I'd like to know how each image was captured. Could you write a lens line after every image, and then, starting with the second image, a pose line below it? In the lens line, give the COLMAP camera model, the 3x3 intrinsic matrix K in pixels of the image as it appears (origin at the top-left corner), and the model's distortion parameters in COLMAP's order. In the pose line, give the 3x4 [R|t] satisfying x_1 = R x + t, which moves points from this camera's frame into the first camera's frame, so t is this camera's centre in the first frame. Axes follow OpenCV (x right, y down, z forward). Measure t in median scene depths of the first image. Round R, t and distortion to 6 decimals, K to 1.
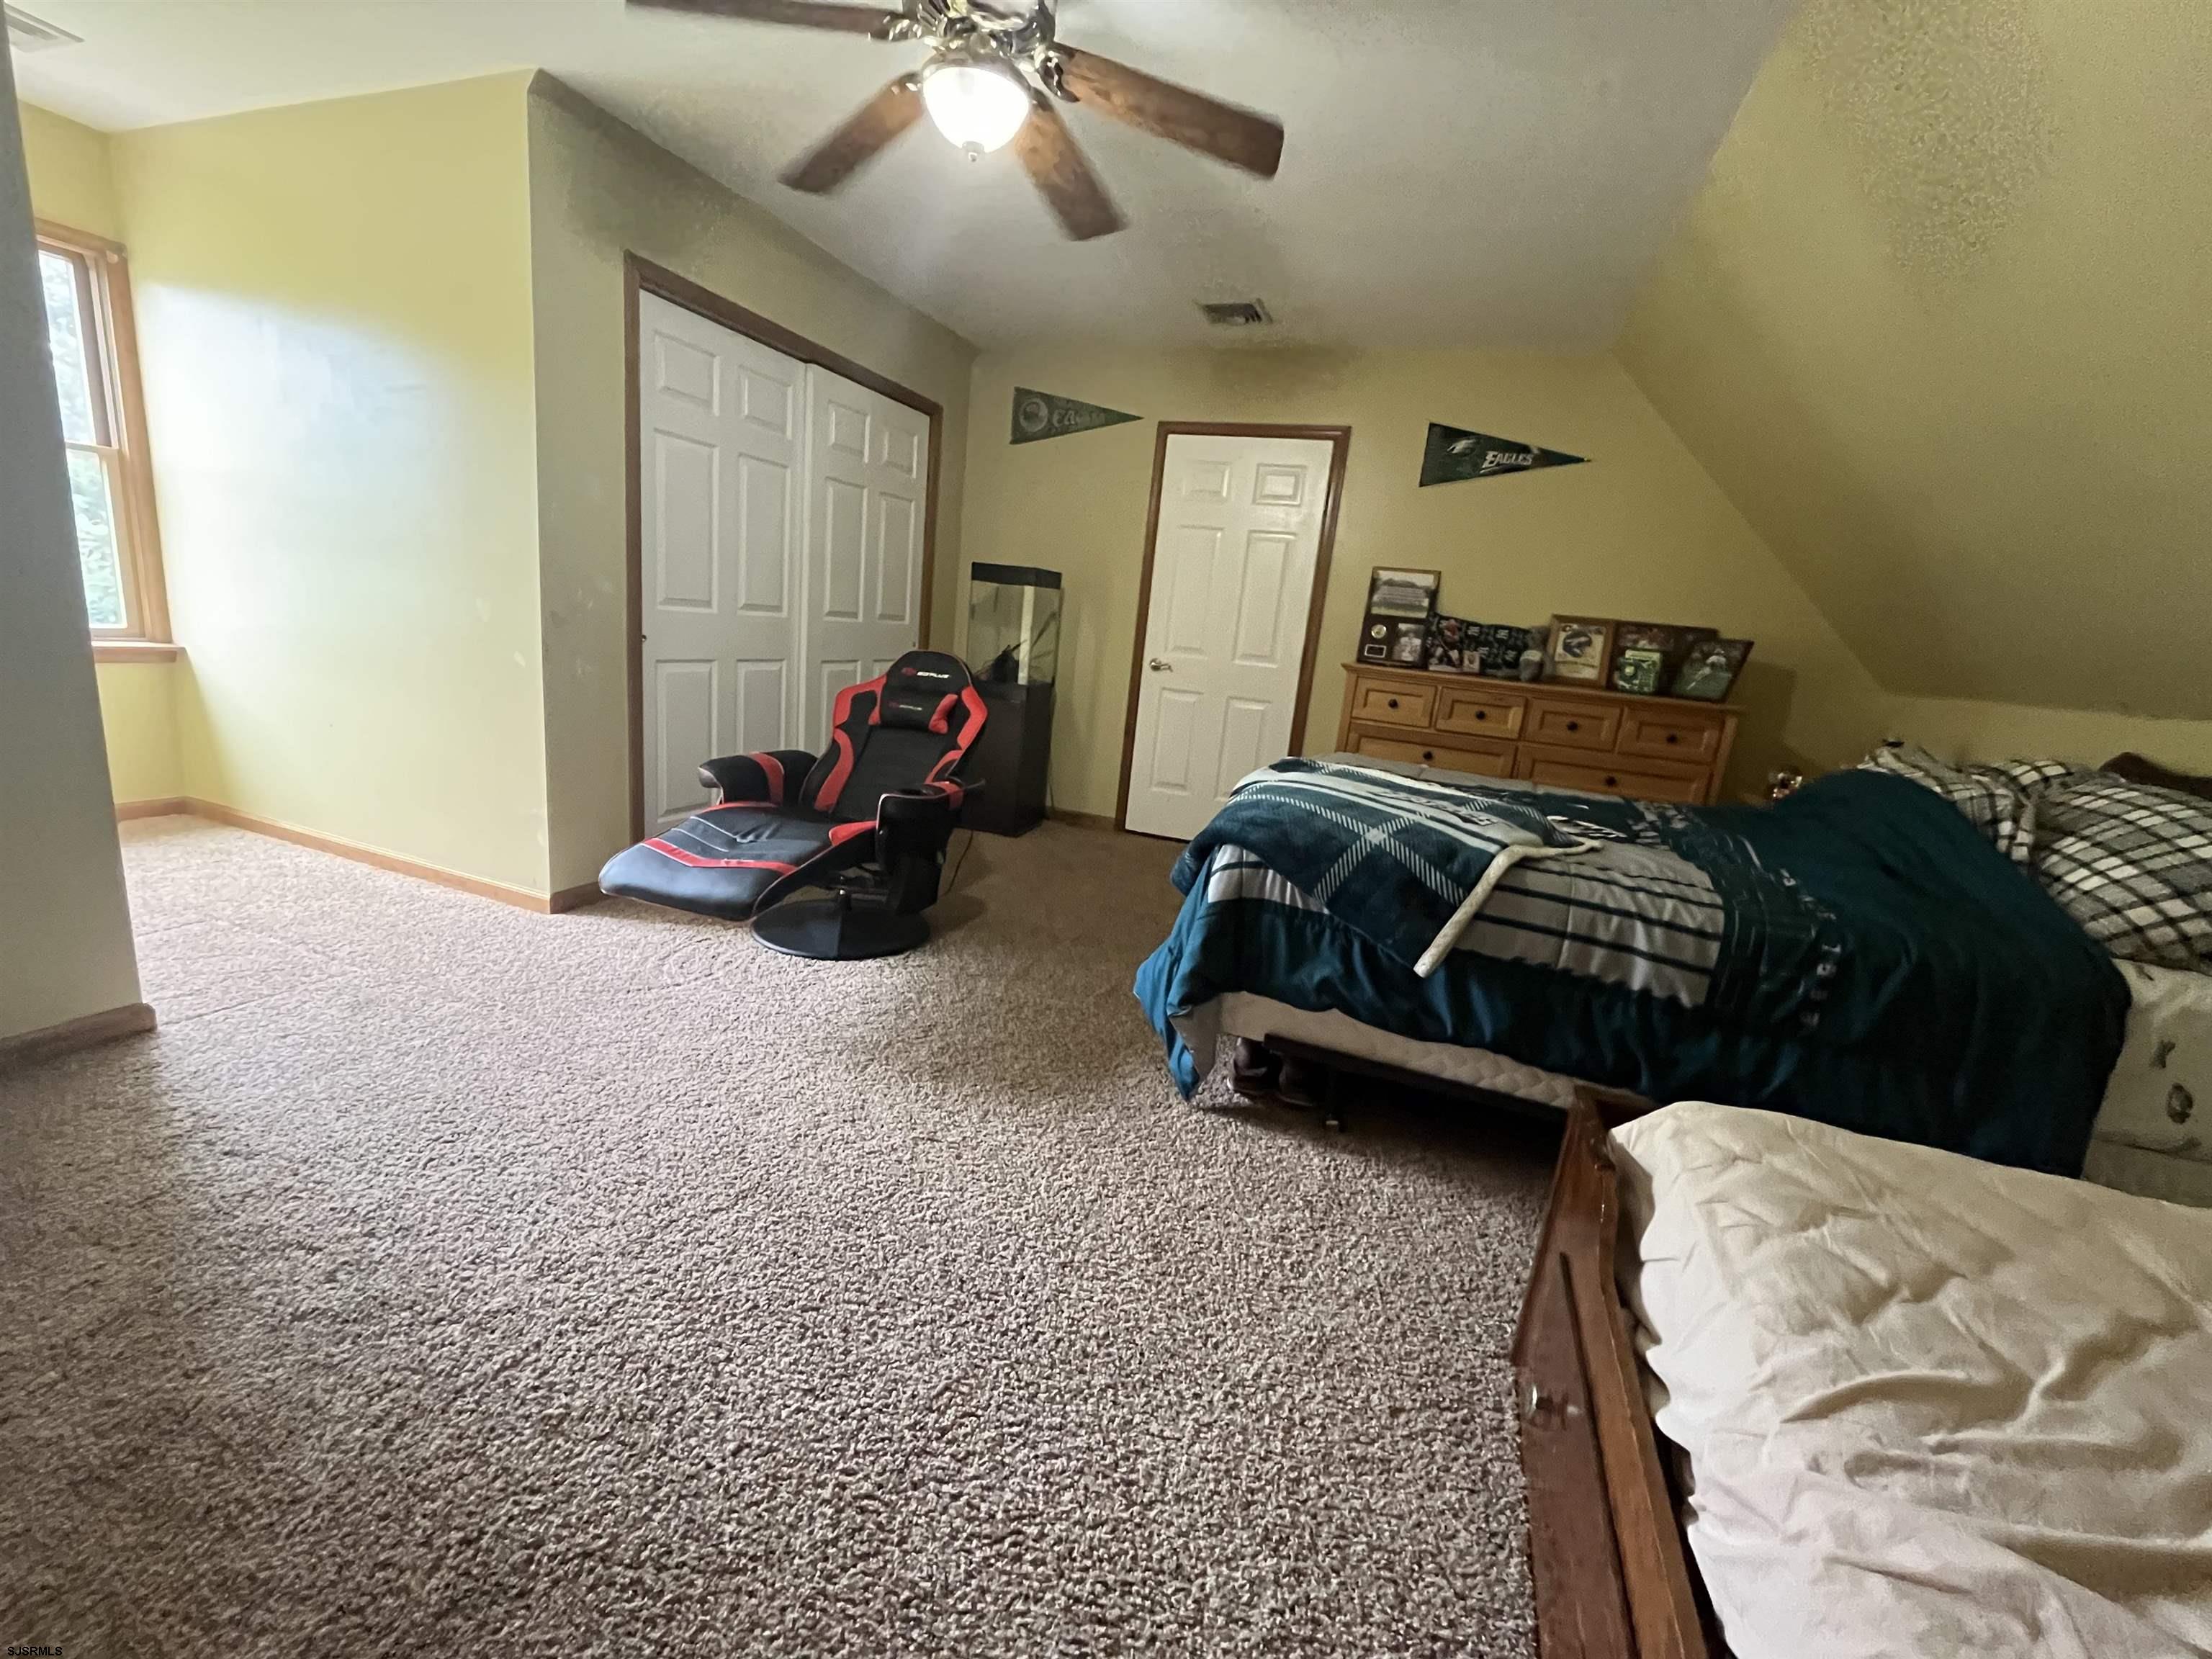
lens RADIAL K [[898.6, 0, 1101.2], [0, 898.6, 821.7], [0, 0, 1]] dist [-0.001073, -0.000014]
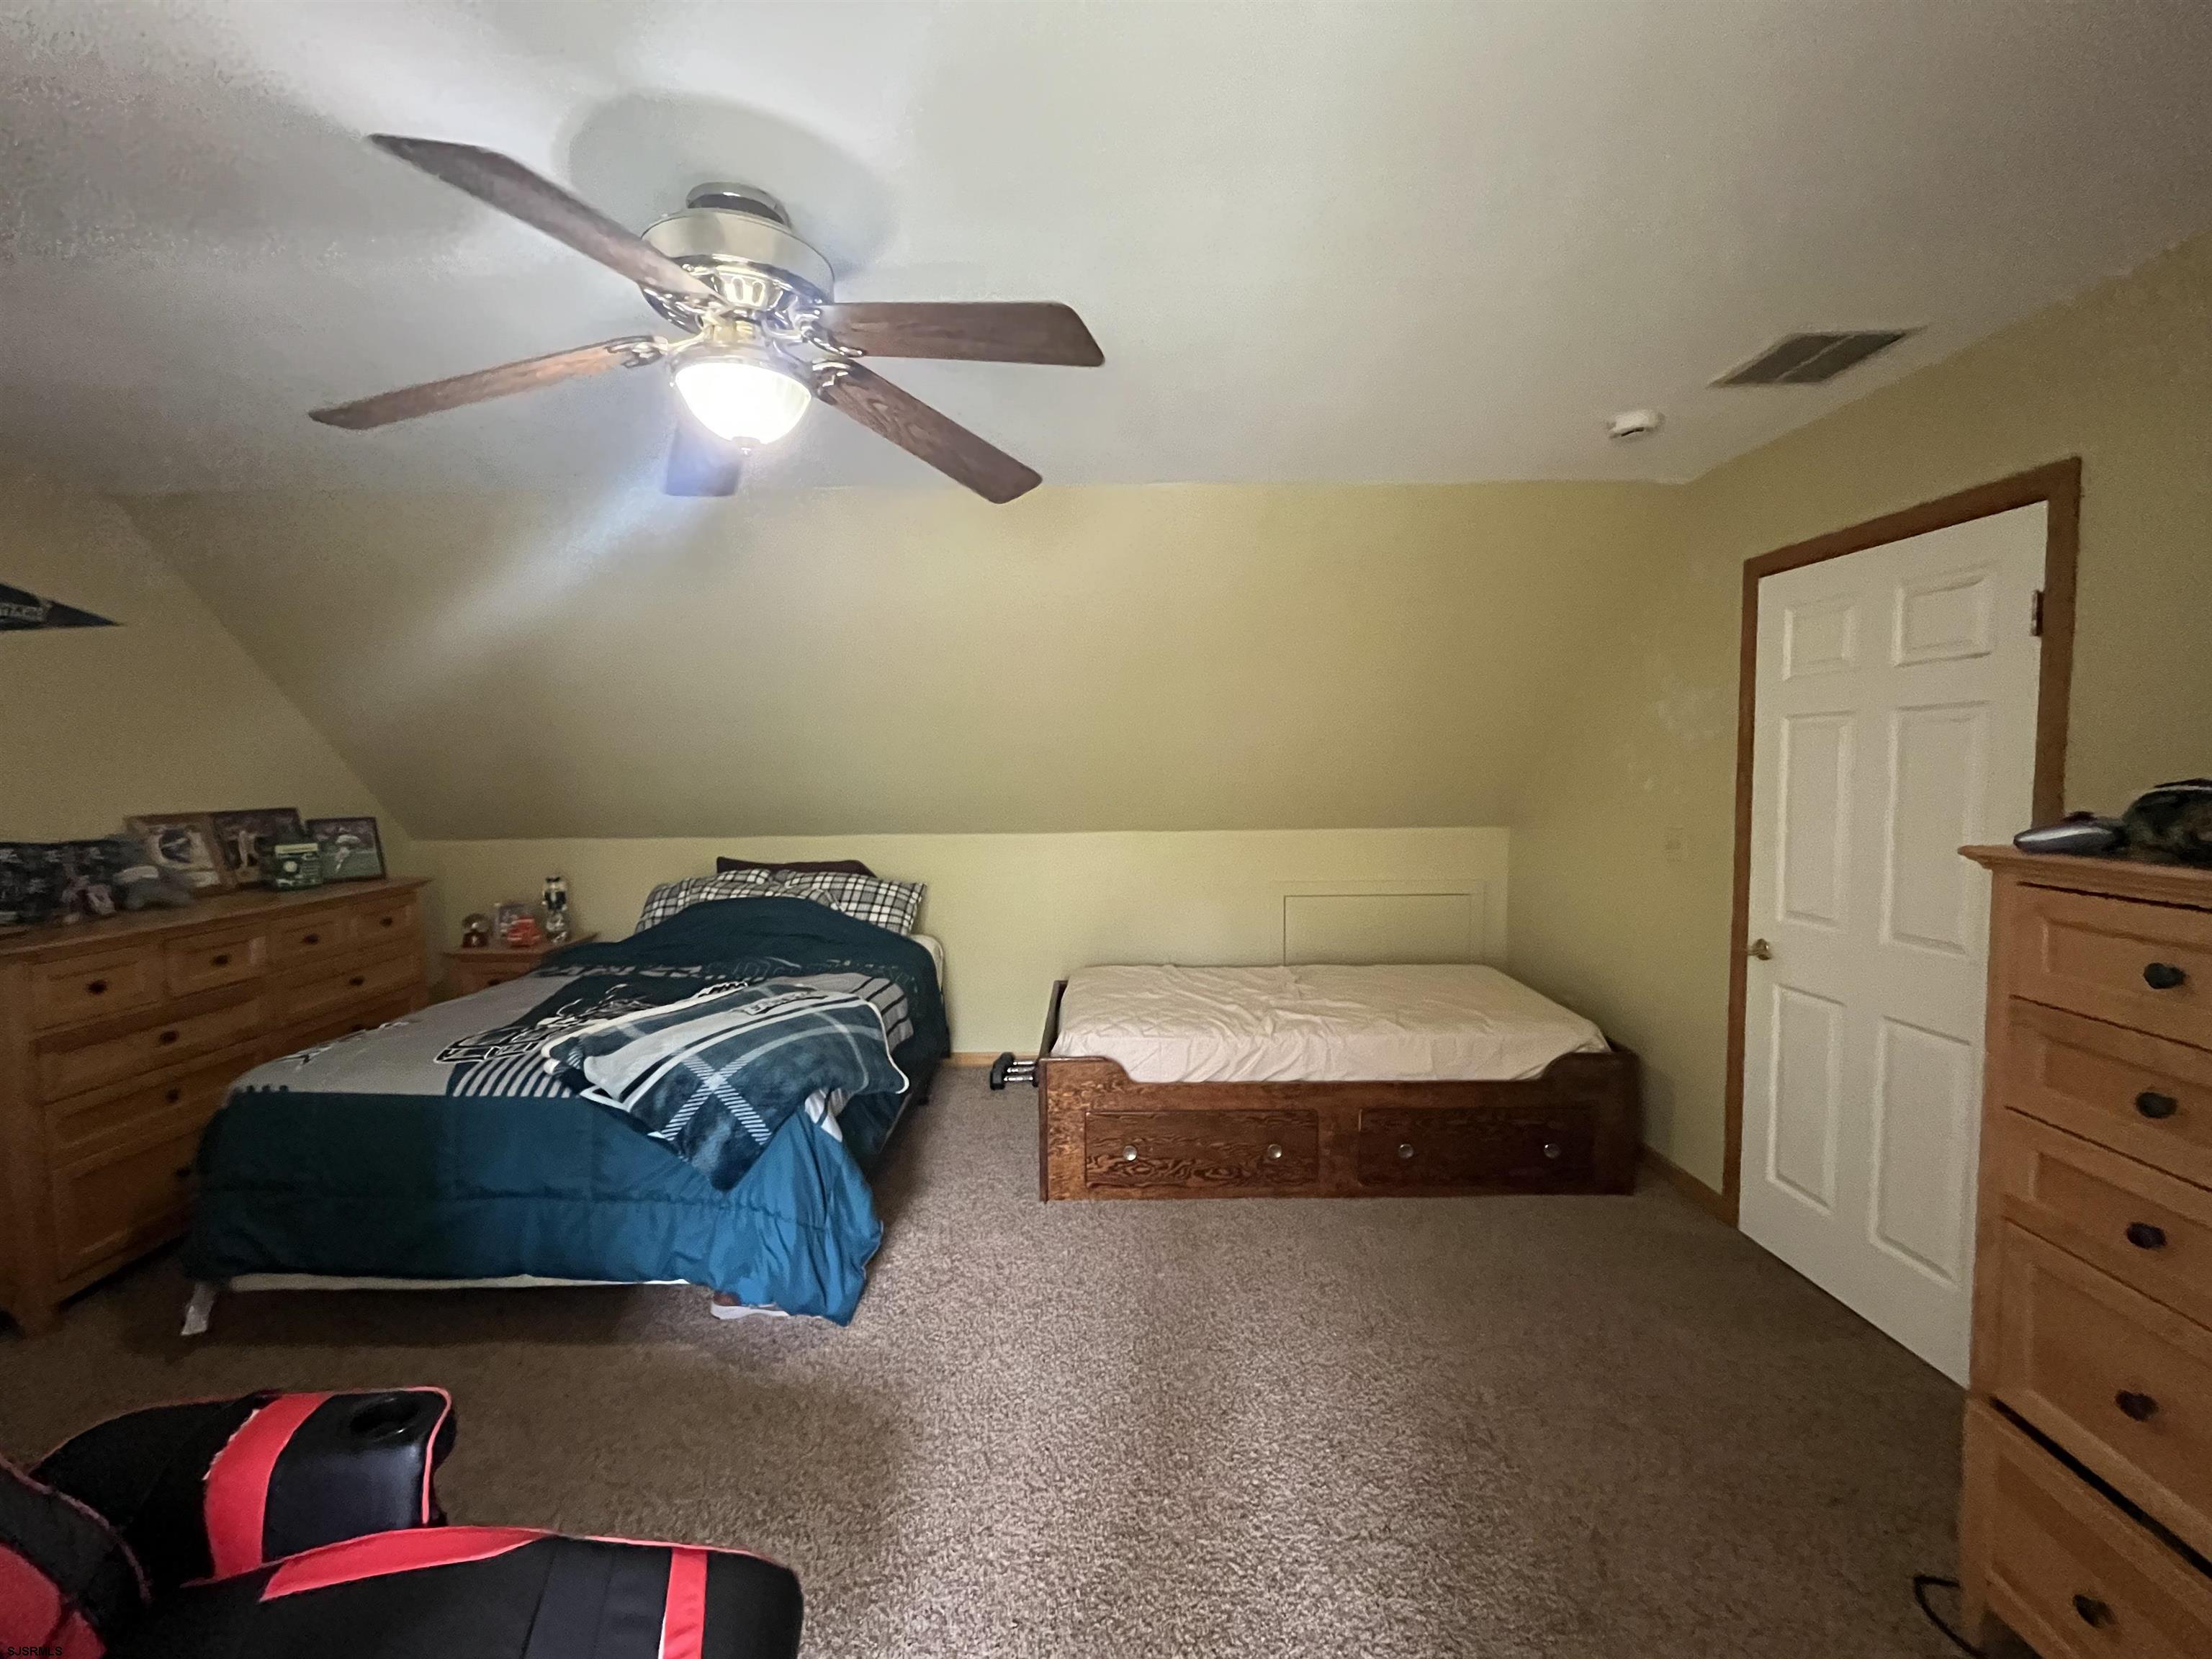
lens RADIAL K [[898.6, 0, 1101.2], [0, 898.6, 821.7], [0, 0, 1]] dist [-0.001073, -0.000014]
pose [[-0.357028, -0.159685, 0.920343, -0.516358], [0.177626, 0.955695, 0.234725, -0.268875], [-0.917050, 0.247280, -0.312846, 0.500375]]
